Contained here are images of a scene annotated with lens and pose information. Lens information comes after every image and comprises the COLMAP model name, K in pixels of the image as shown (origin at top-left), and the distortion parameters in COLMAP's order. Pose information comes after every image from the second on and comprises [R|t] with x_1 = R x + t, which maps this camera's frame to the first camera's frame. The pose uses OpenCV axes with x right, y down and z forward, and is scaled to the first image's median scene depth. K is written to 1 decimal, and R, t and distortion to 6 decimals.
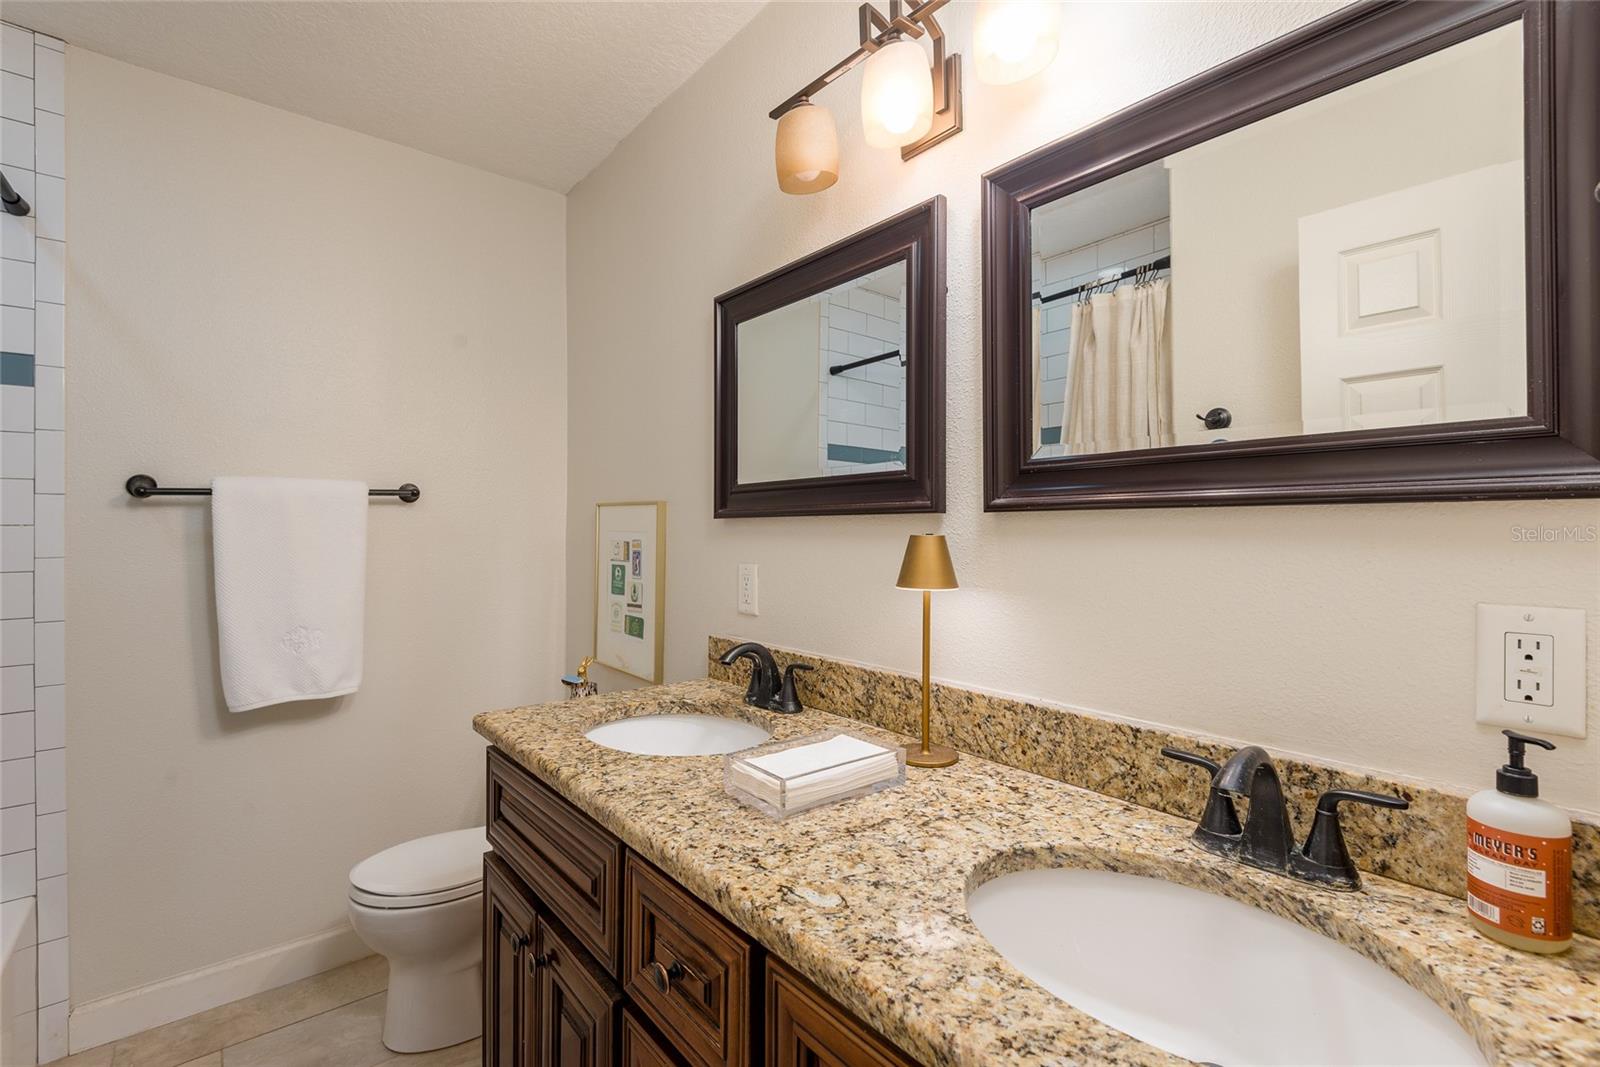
lens RADIAL K [[719.7, 0, 801.1], [0, 719.7, 535.8], [0, 0, 1]] dist [0.005590, 0.000201]
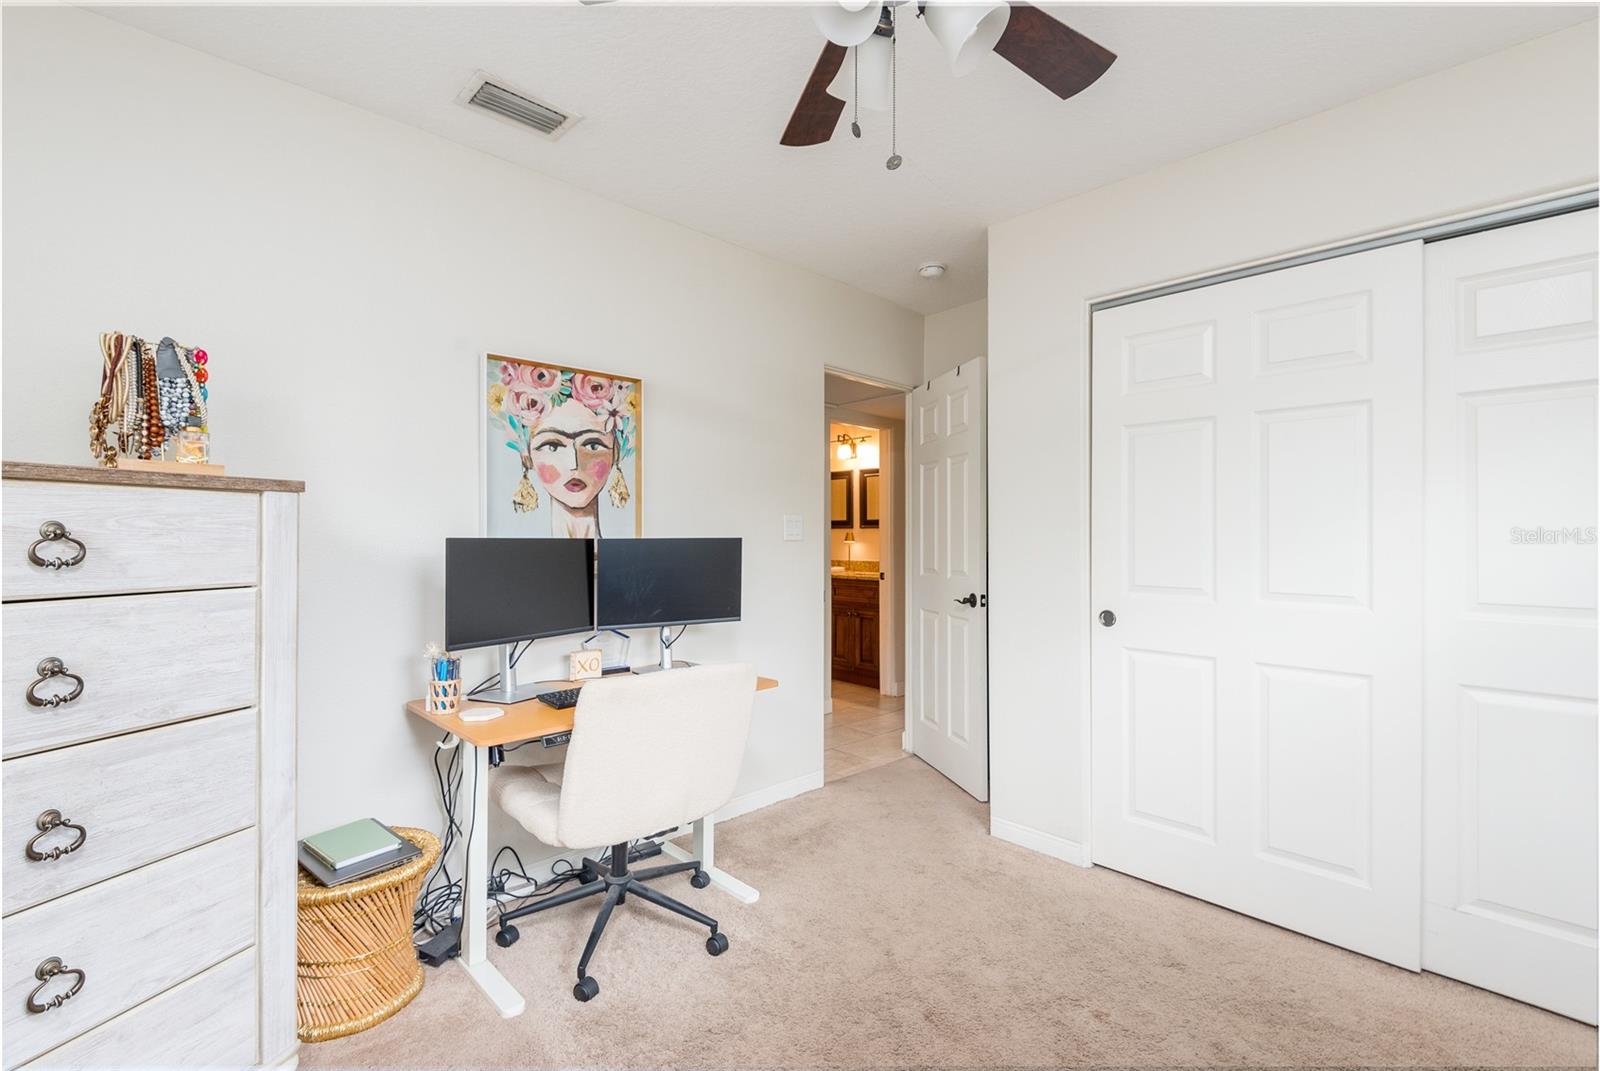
lens RADIAL K [[719.7, 0, 795.7], [0, 719.7, 542.1], [0, 0, 1]] dist [0.005590, 0.000201]
pose [[0.997869, -0.004790, 0.065077, -0.623227], [0.004361, 0.999968, 0.006733, 0.036320], [-0.065107, -0.006434, 0.997858, -4.654668]]
